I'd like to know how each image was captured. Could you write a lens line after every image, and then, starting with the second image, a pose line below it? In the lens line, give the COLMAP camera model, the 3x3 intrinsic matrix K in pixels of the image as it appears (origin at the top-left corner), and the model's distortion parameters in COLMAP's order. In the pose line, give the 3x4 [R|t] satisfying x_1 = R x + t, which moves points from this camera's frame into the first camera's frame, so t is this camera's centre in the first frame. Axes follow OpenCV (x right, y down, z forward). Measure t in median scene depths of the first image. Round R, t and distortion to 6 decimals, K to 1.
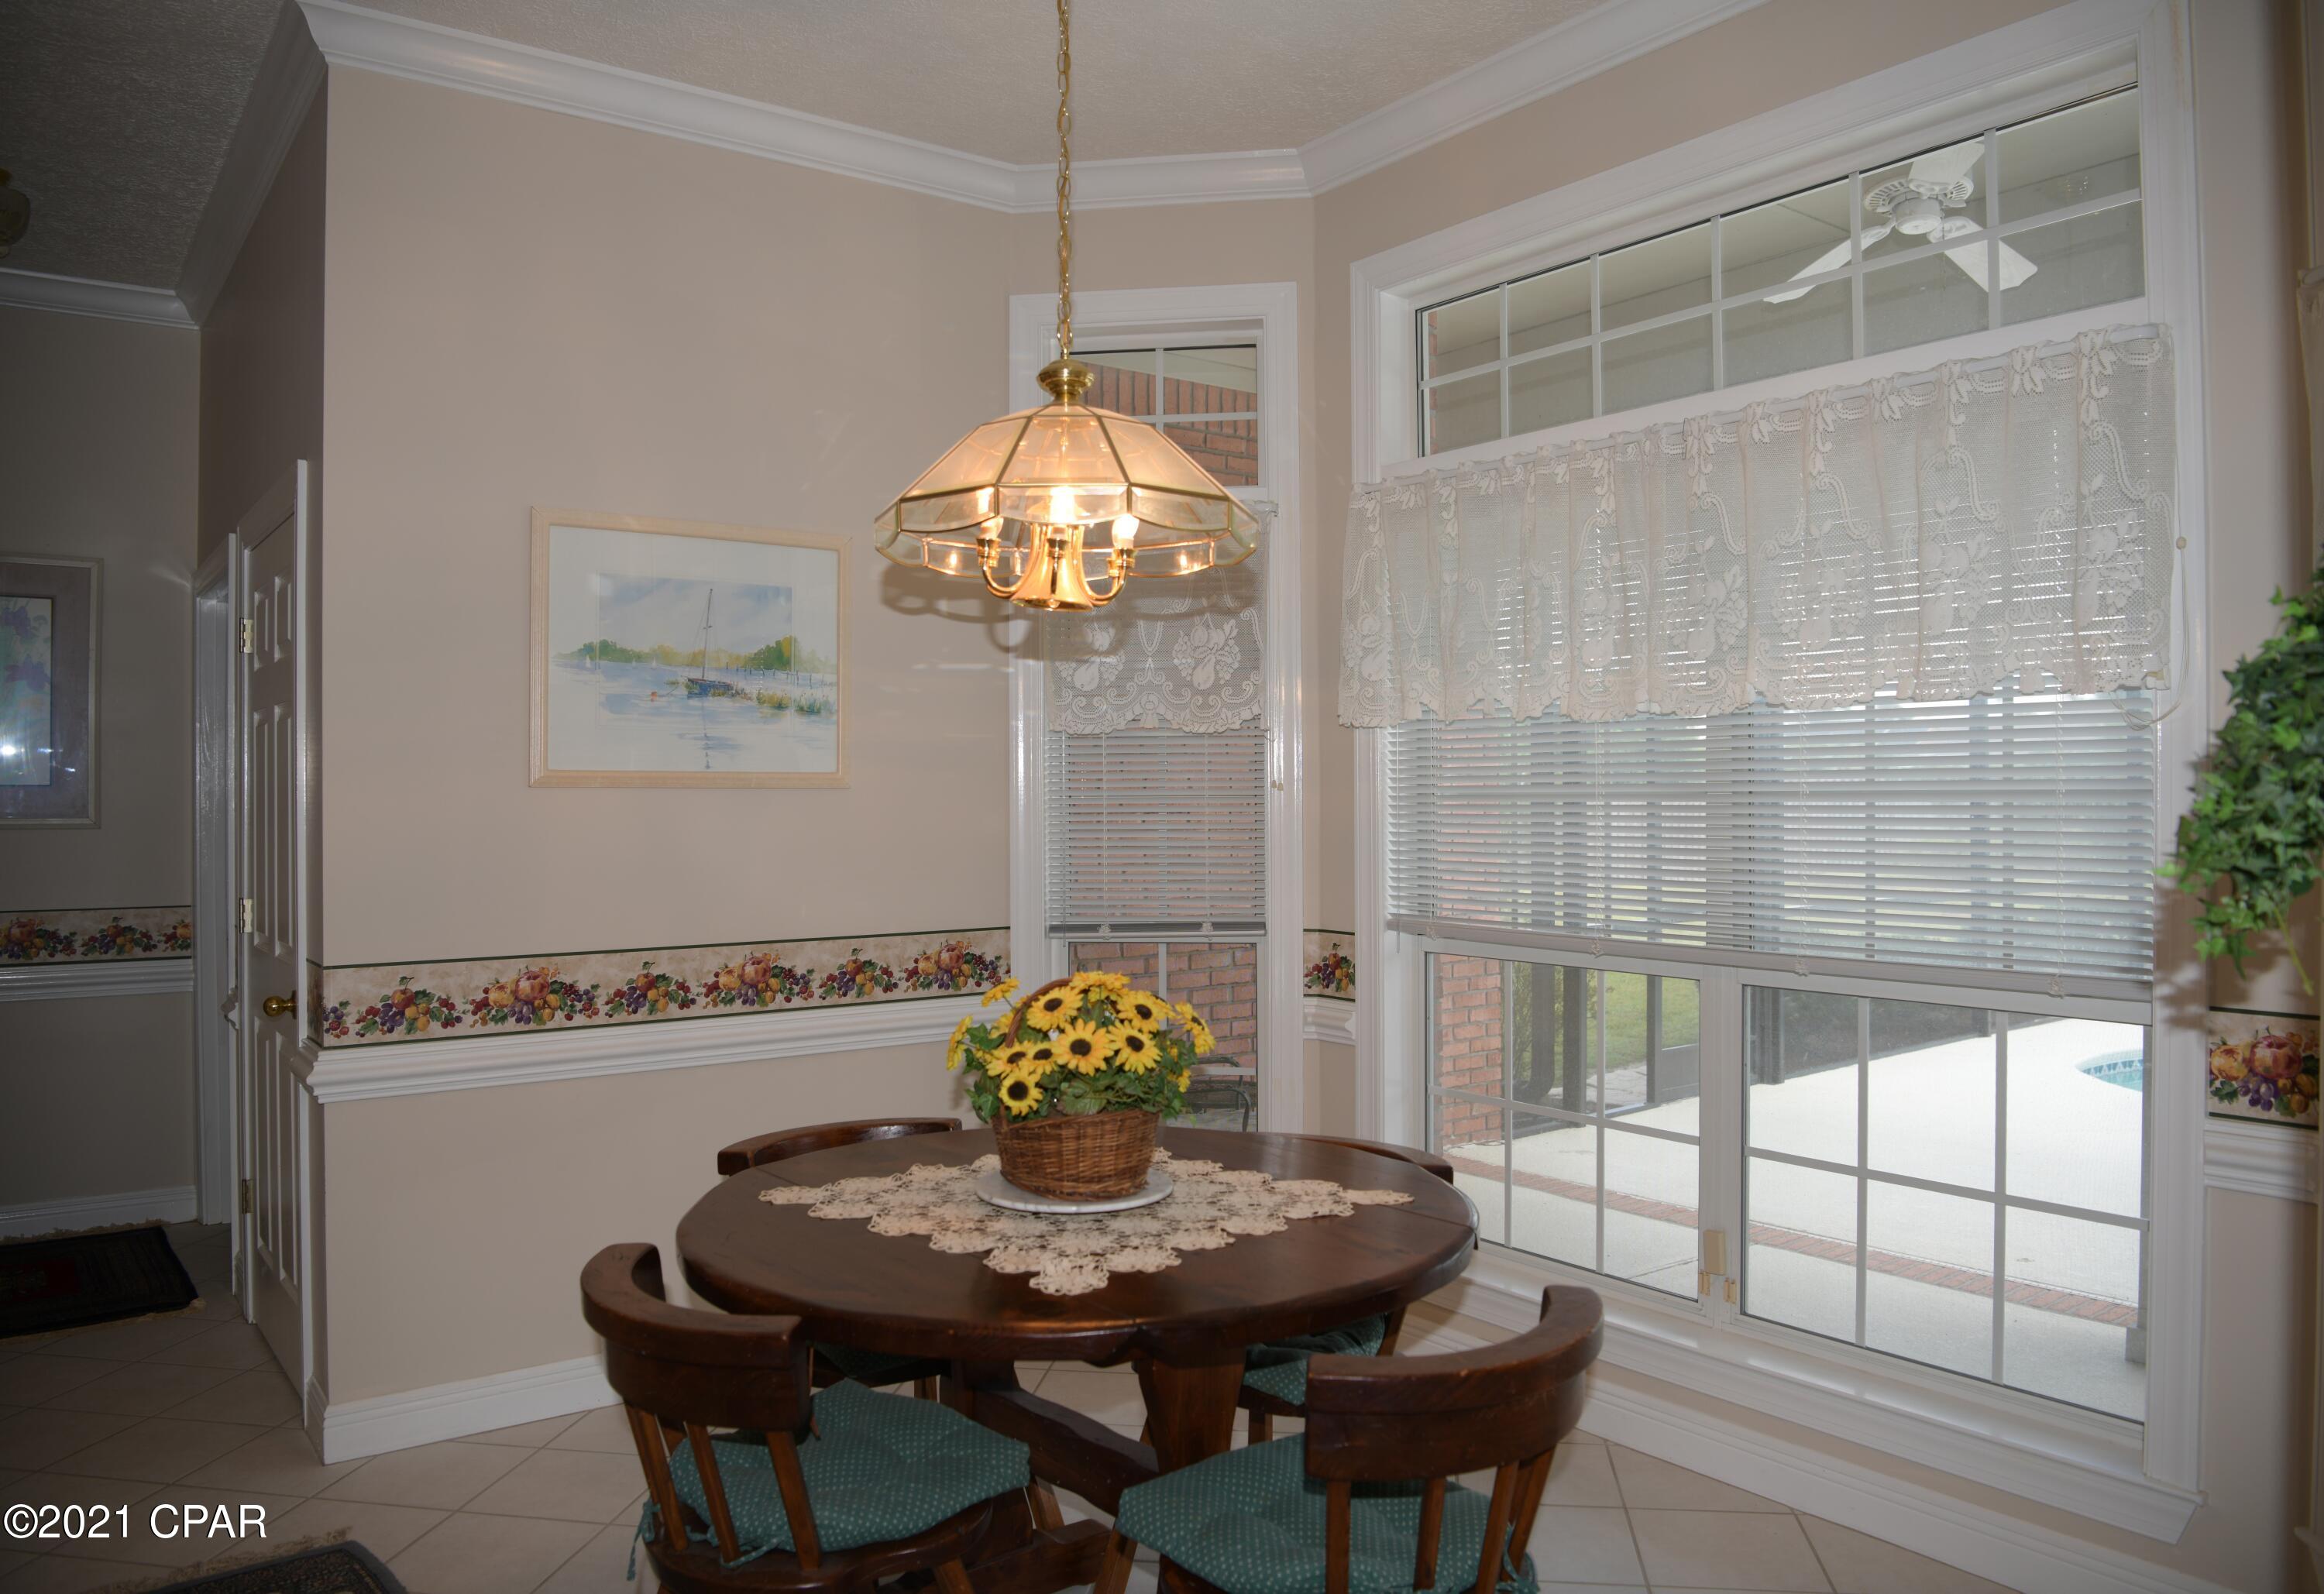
lens RADIAL K [[1649.7, 0, 1163.6], [0, 1649.7, 796.0], [0, 0, 1]] dist [-0.061867, 0.018841]
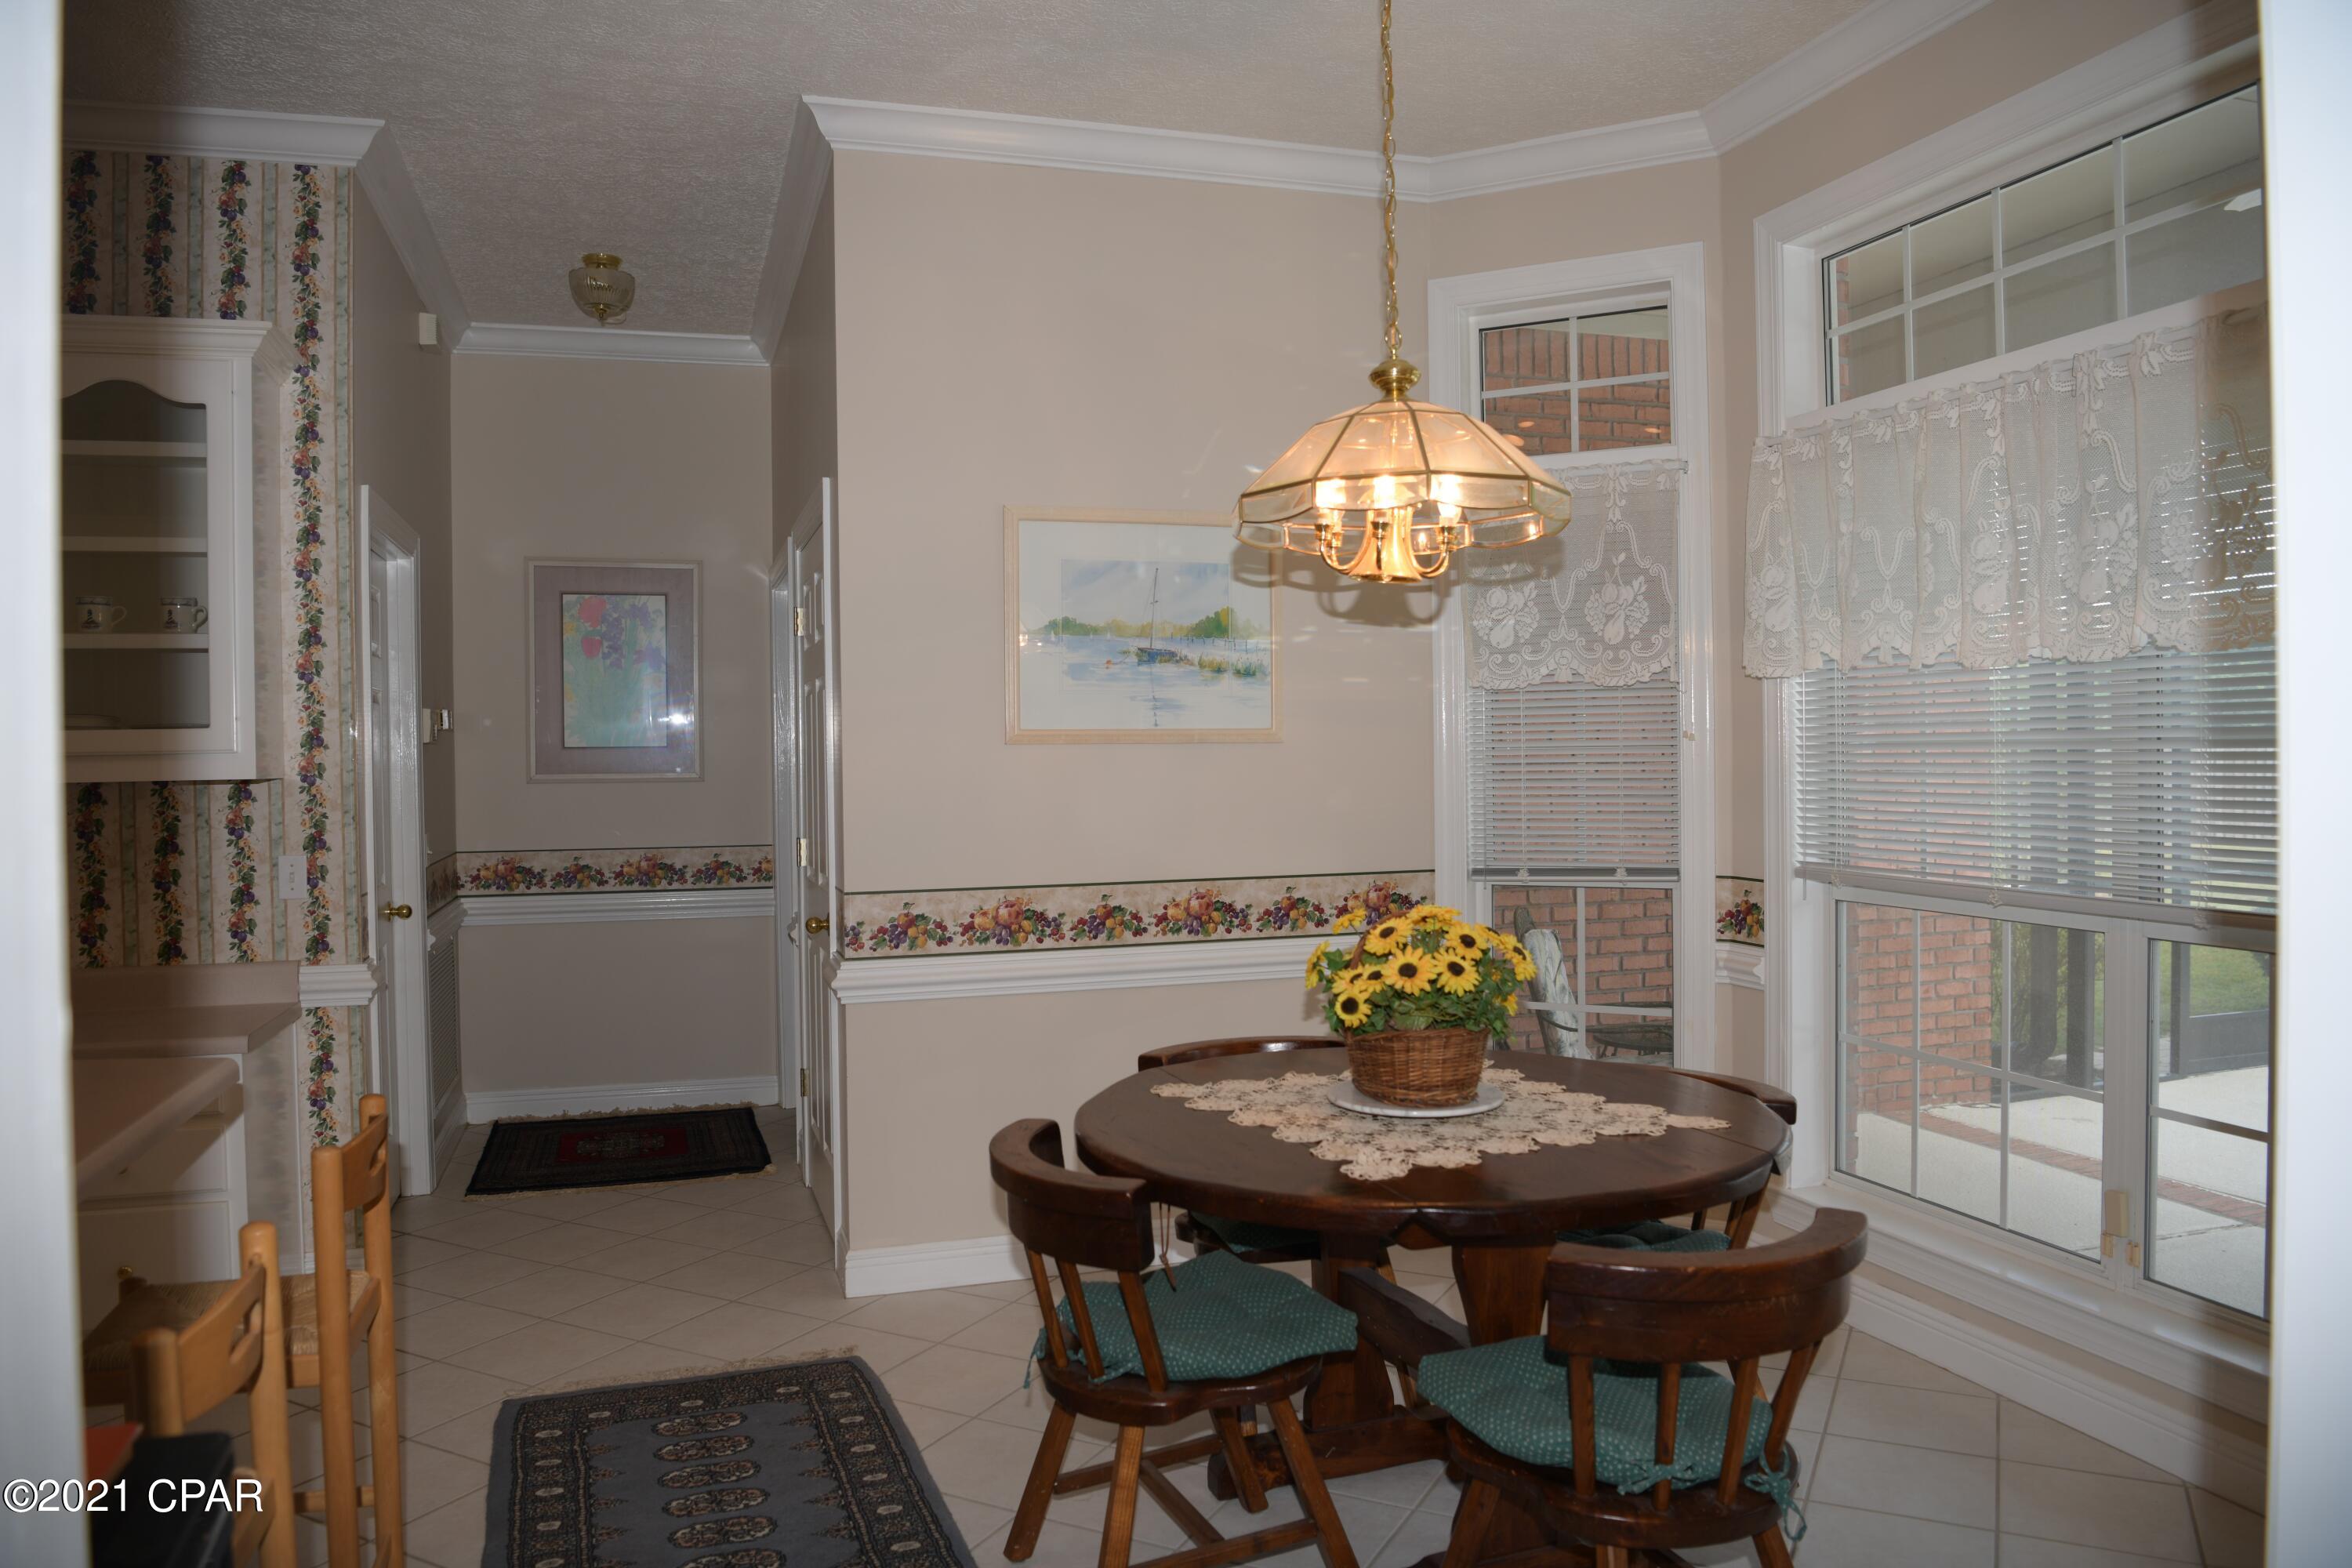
lens RADIAL K [[1638.9, 0, 1170.0], [0, 1638.9, 781.9], [0, 0, 1]] dist [-0.053529, 0.009471]
pose [[0.944434, -0.001867, -0.328695, 0.115943], [0.008611, 0.999781, 0.019064, 0.000274], [0.328587, -0.020835, 0.944244, -0.078238]]
